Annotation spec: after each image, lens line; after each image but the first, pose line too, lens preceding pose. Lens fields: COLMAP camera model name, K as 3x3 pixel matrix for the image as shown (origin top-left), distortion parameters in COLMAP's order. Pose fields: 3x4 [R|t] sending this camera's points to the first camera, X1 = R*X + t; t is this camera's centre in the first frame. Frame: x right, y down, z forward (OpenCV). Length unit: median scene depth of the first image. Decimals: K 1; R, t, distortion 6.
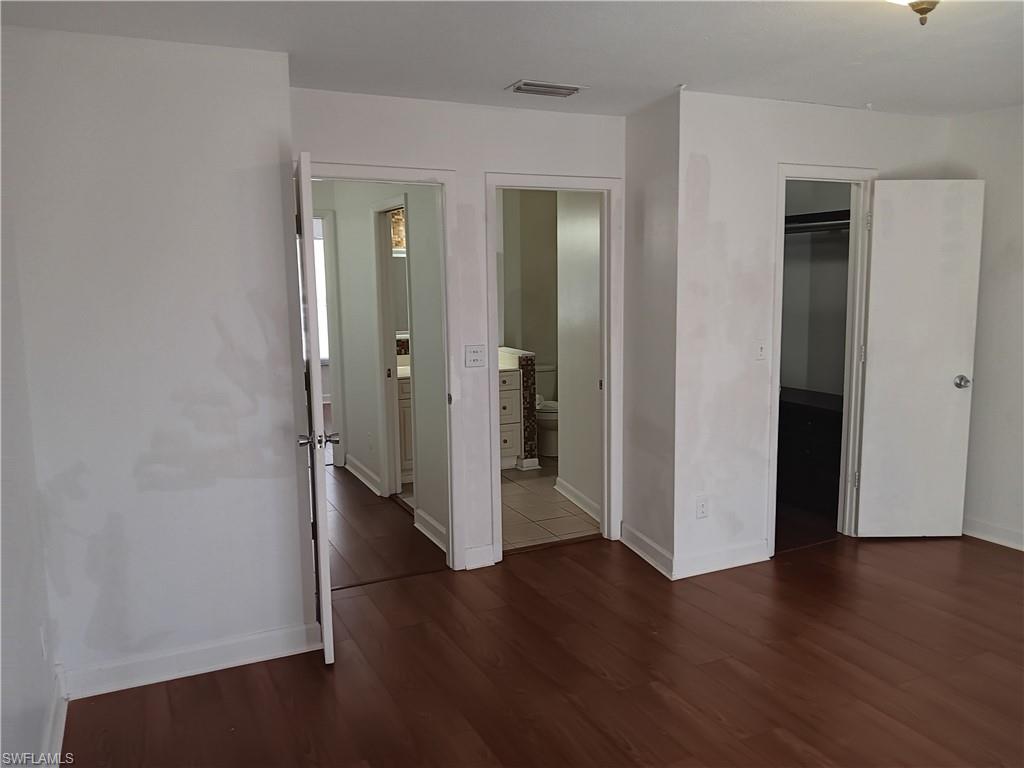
lens RADIAL K [[783.6, 0, 511.6], [0, 783.6, 384.3], [0, 0, 1]] dist [-0.010046, -0.009177]
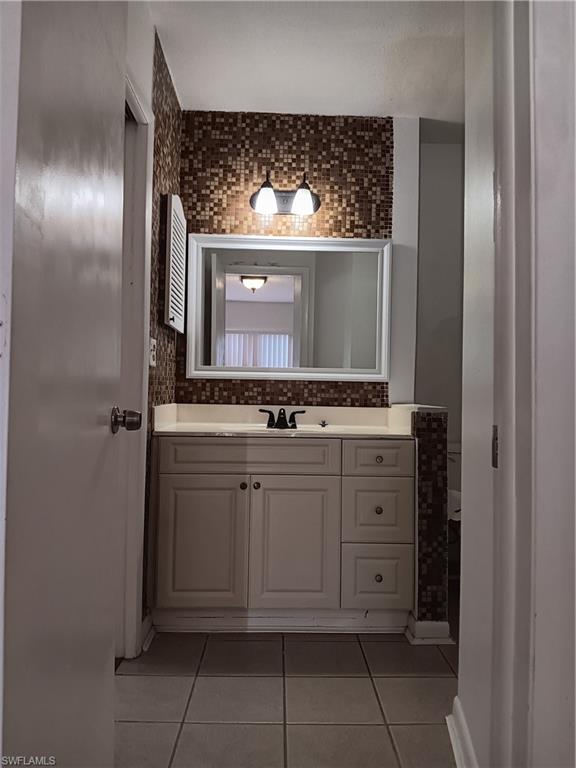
lens RADIAL K [[587.7, 0, 288.8], [0, 587.7, 384.1], [0, 0, 1]] dist [-0.010046, -0.009177]
pose [[0.906671, 0.016708, -0.421507, 0.096934], [-0.085948, 0.985572, -0.145811, 0.009474], [0.412990, 0.168430, 0.895026, 0.614484]]
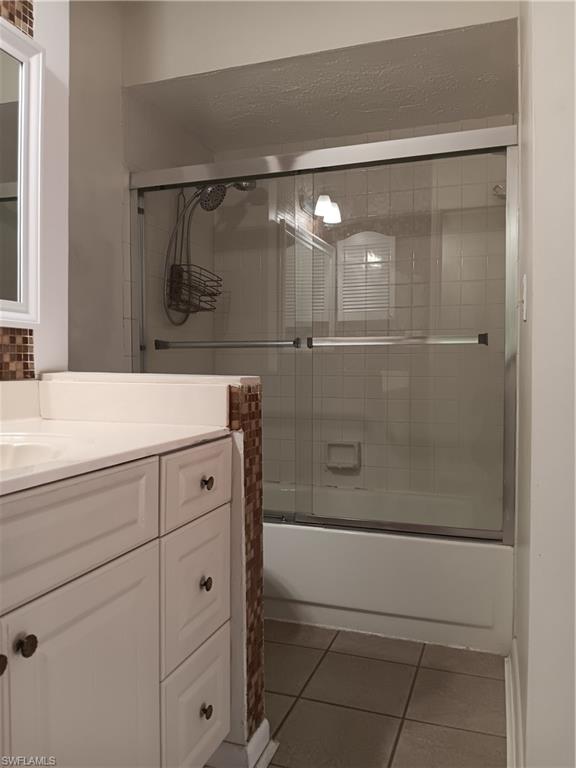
lens RADIAL K [[587.7, 0, 289.1], [0, 587.7, 379.1], [0, 0, 1]] dist [-0.010046, -0.009177]
pose [[0.710925, -0.008401, 0.703217, -0.125052], [0.087671, 0.993187, -0.076767, -0.019859], [-0.697781, 0.116228, 0.706818, 0.827980]]
